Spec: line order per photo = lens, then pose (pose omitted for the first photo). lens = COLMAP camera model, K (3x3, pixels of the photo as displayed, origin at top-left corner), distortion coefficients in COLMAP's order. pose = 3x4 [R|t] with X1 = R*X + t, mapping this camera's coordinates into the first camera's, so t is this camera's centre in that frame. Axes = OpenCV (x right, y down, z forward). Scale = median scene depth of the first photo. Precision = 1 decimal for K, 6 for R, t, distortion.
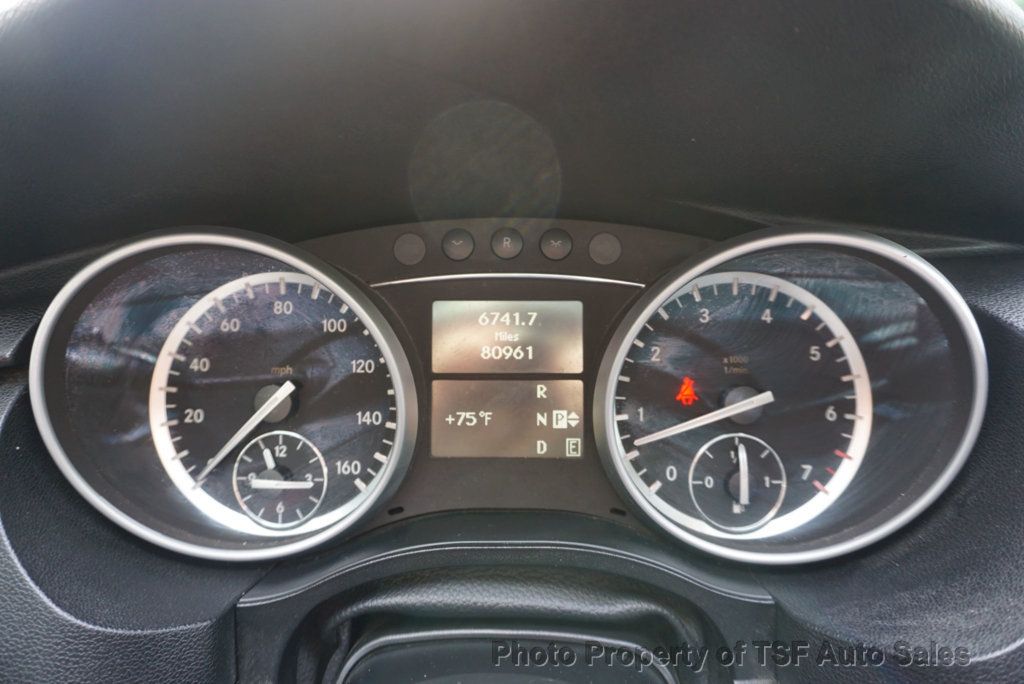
lens RADIAL K [[696.0, 0, 512.0], [0, 696.0, 342.0], [0, 0, 1]] dist [-0.044809, 0.044654]
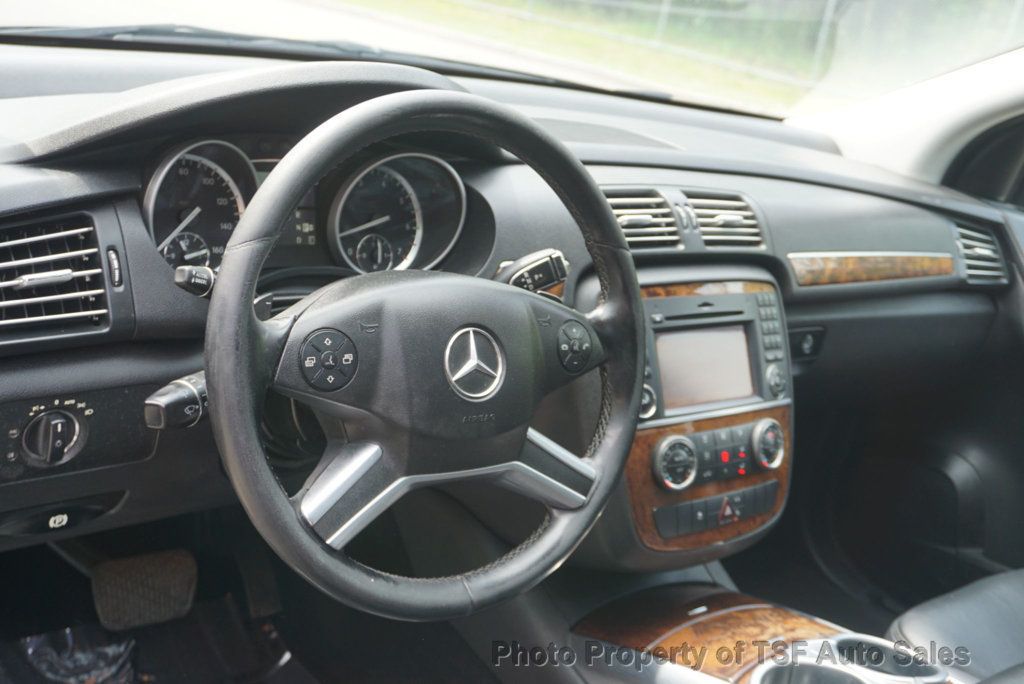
lens RADIAL K [[1136.9, 0, 512.0], [0, 1136.9, 342.0], [0, 0, 1]] dist [0.013828, 0.005442]
pose [[0.765824, -0.054753, 0.640715, -1.777610], [0.003174, 0.996678, 0.081379, 0.182169], [-0.643042, -0.060289, 0.763454, -2.220941]]
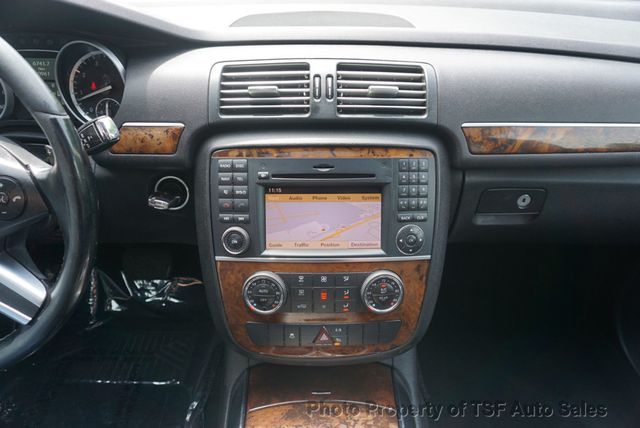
lens RADIAL K [[435.0, 0, 320.0], [0, 435.0, 214.0], [0, 0, 1]] dist [-0.044809, 0.044654]
pose [[0.999736, 0.008526, 0.021319, 1.365949], [-0.014059, 0.961396, 0.274809, 0.078112], [-0.018153, -0.275036, 0.961263, -1.305916]]
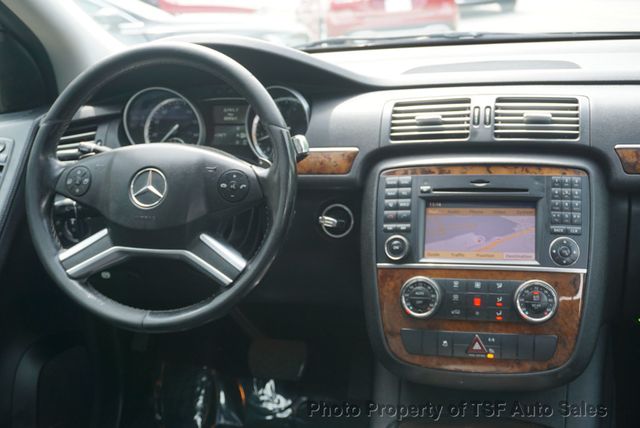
lens RADIAL K [[831.7, 0, 320.0], [0, 831.7, 214.0], [0, 0, 1]] dist [0.031521, 0.029301]
pose [[0.970299, 0.025259, -0.240585, 1.630434], [-0.031312, 0.999281, -0.021370, 0.639715], [0.239872, 0.028268, 0.970393, -3.421622]]
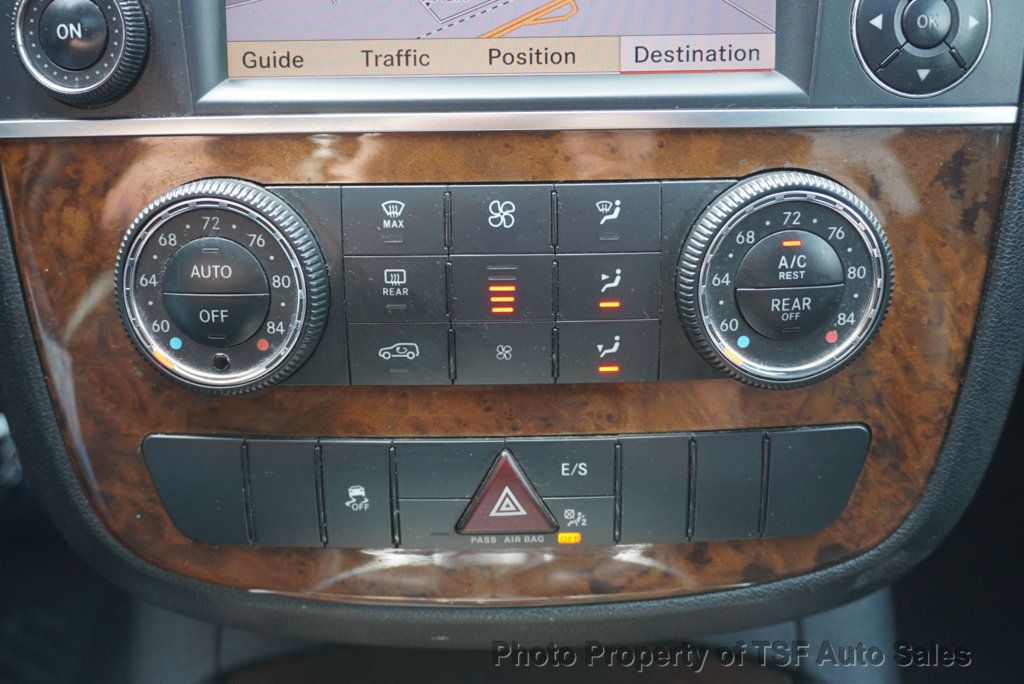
lens RADIAL K [[1100.6, 0, 512.0], [0, 1100.6, 342.0], [0, 0, 1]] dist [-0.000745, -0.002802]
pose [[0.999975, 0.001814, -0.006837, 1.440638], [0.000237, 0.957404, 0.288750, 0.684970], [0.007070, -0.288744, 0.957380, -0.560313]]
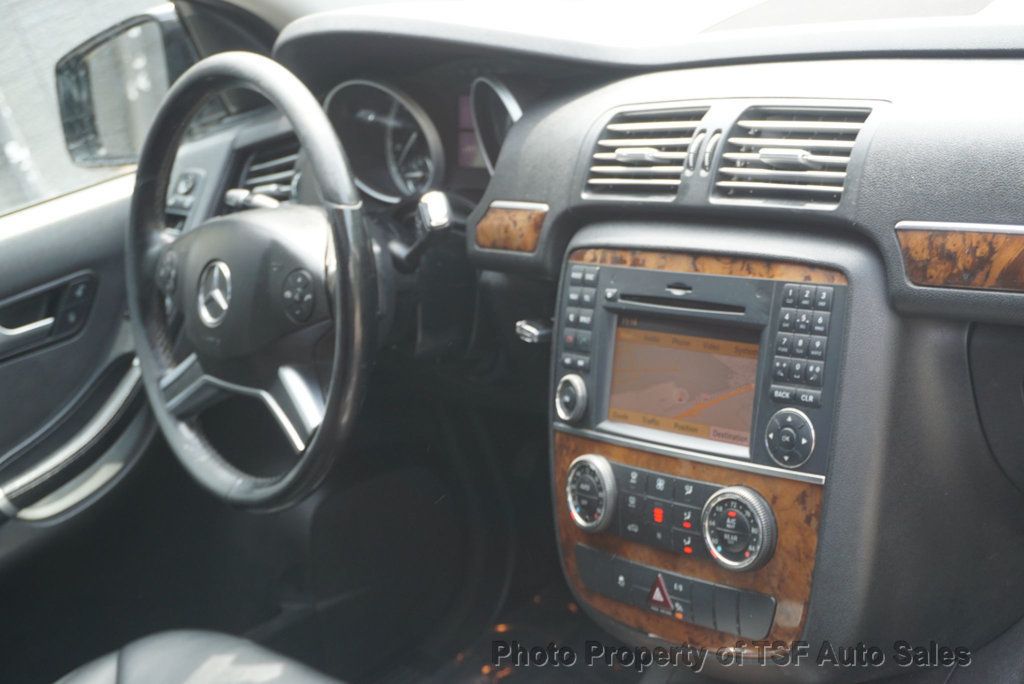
lens RADIAL K [[1711.7, 0, 512.0], [0, 1711.7, 342.0], [0, 0, 1]] dist [0.115510, -0.020675]
pose [[0.623812, 0.105209, -0.774461, 4.378553], [0.034438, 0.986236, 0.161717, -0.165203], [0.780816, -0.127552, 0.611602, -2.367350]]
